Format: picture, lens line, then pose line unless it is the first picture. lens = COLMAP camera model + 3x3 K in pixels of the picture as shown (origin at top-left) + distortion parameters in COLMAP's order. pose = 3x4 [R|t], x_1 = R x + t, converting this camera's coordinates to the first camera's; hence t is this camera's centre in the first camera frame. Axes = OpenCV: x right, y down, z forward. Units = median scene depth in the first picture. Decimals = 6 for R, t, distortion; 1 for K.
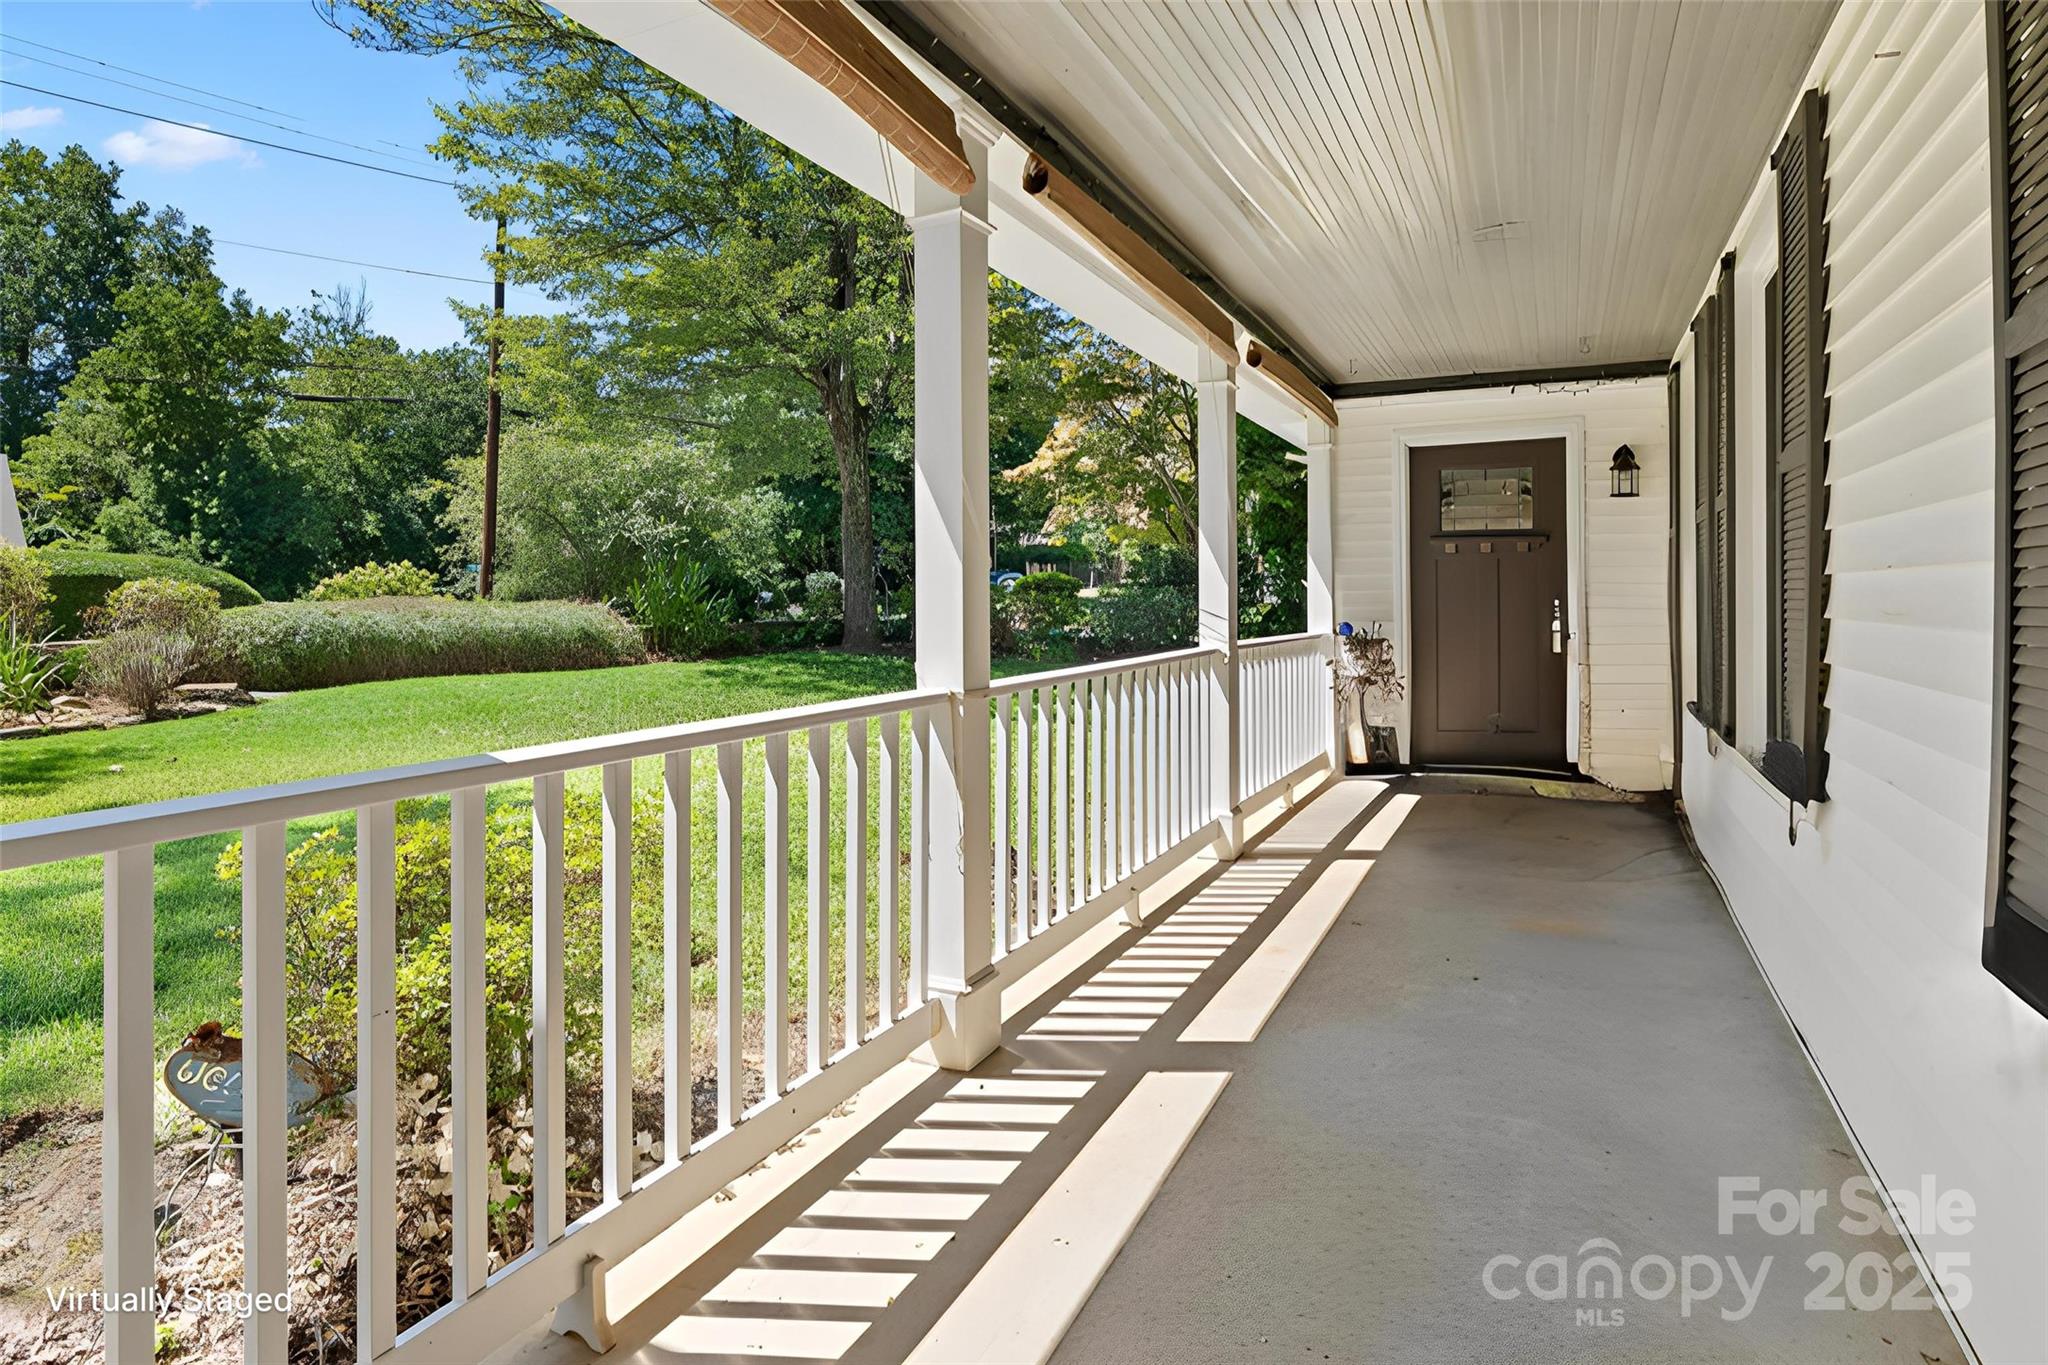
lens RADIAL K [[1025.2, 0, 1073.1], [0, 1025.2, 620.0], [0, 0, 1]] dist [-0.000897, 0.000289]
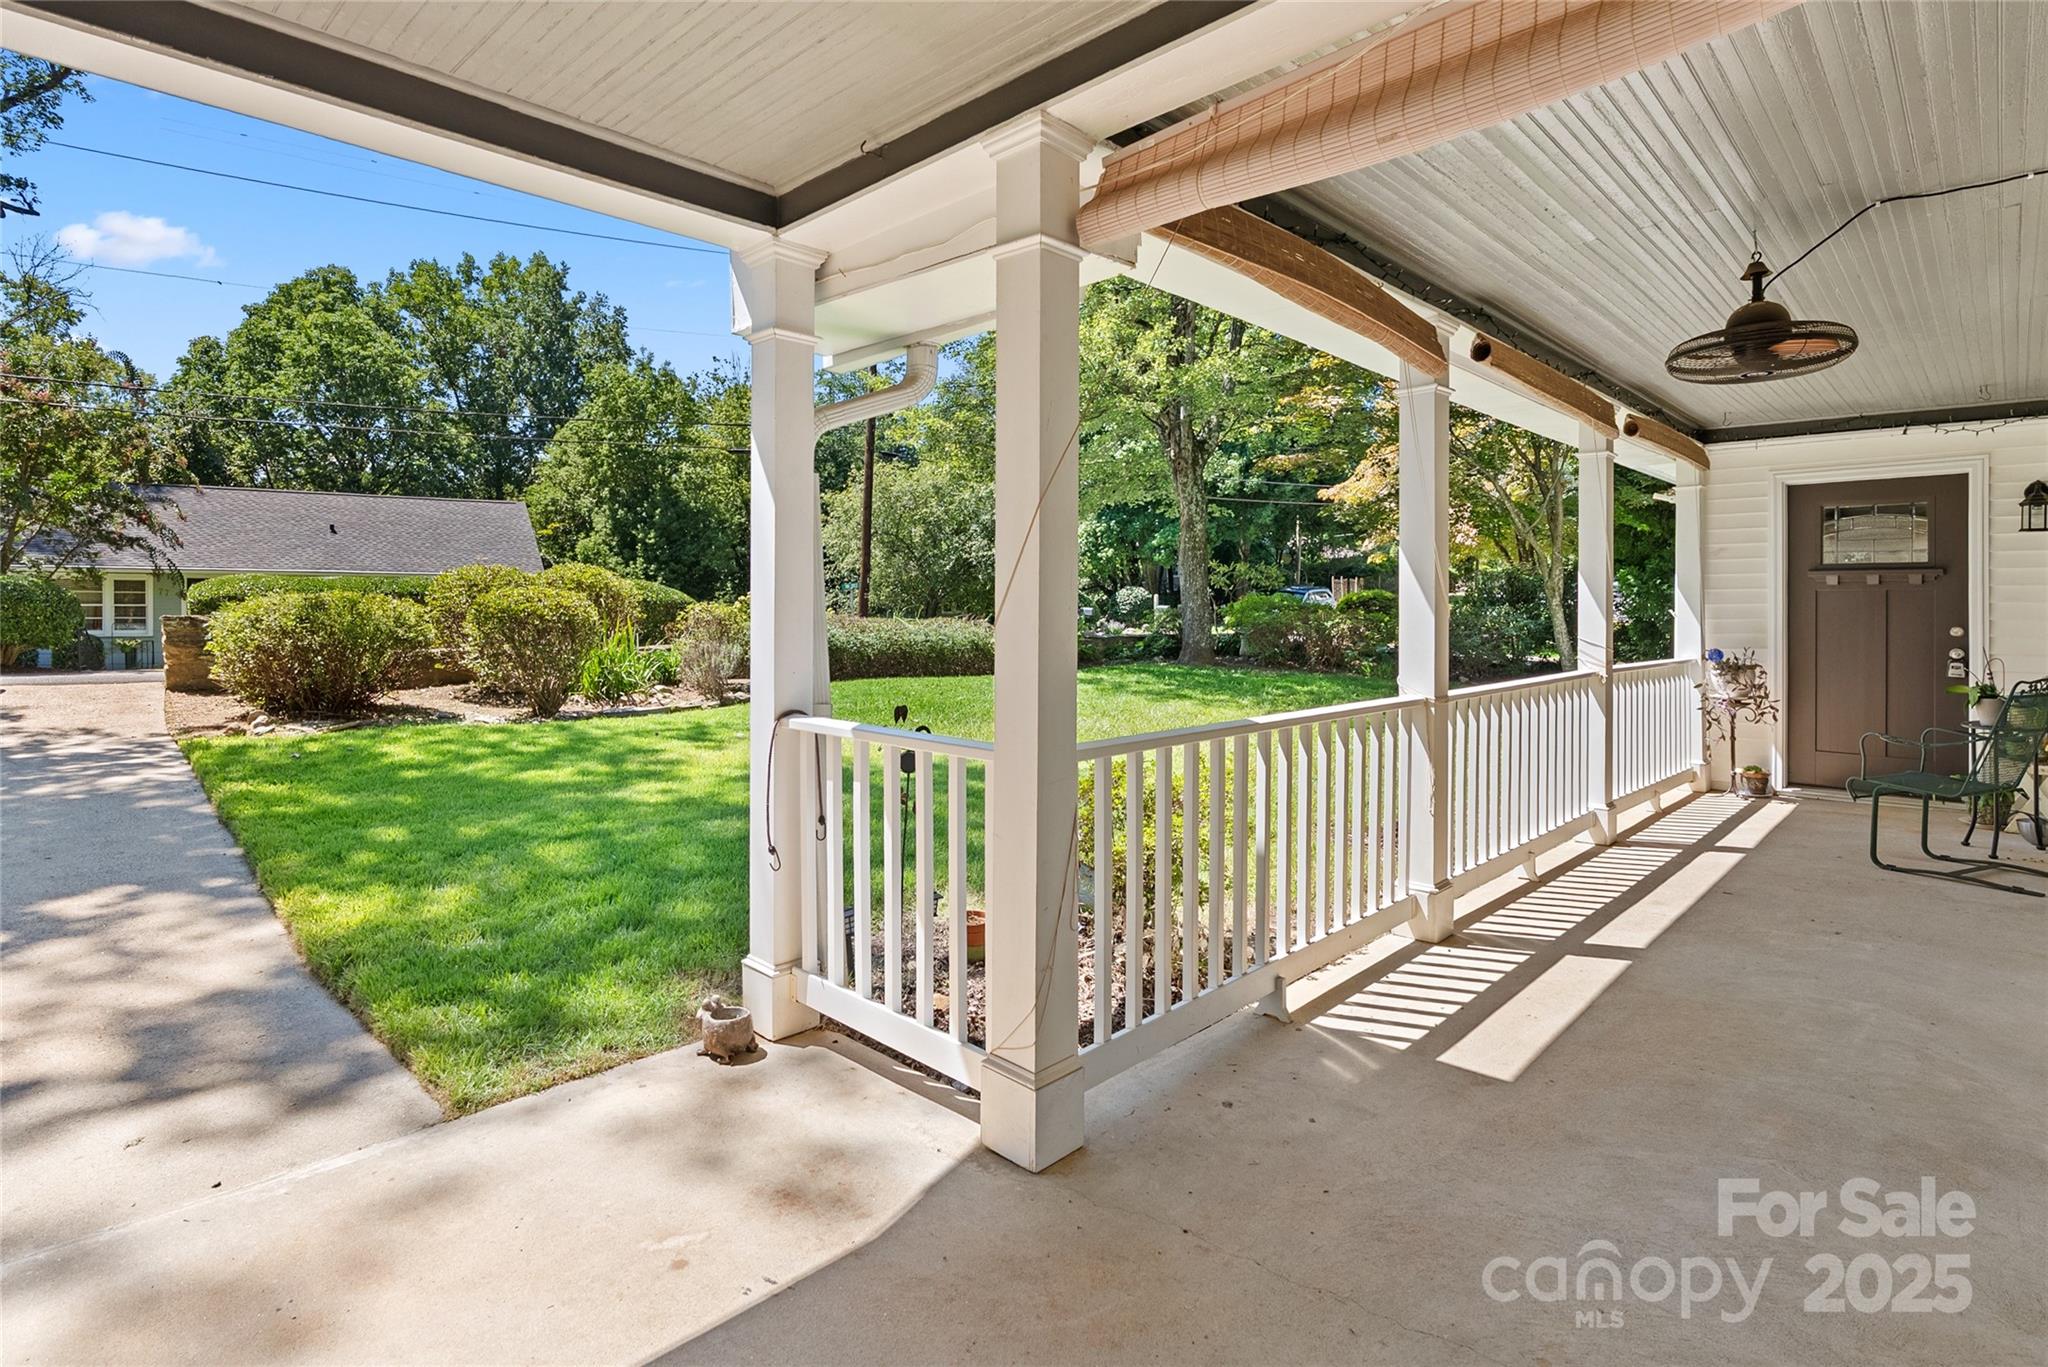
lens RADIAL K [[1017.8, 0, 1011.6], [0, 1017.8, 638.6], [0, 0, 1]] dist [-0.005527, 0.001781]
pose [[0.943149, 0.010971, -0.332189, -0.081652], [-0.008680, 0.999927, 0.008381, -0.011311], [0.332257, -0.005021, 0.943176, -0.267499]]
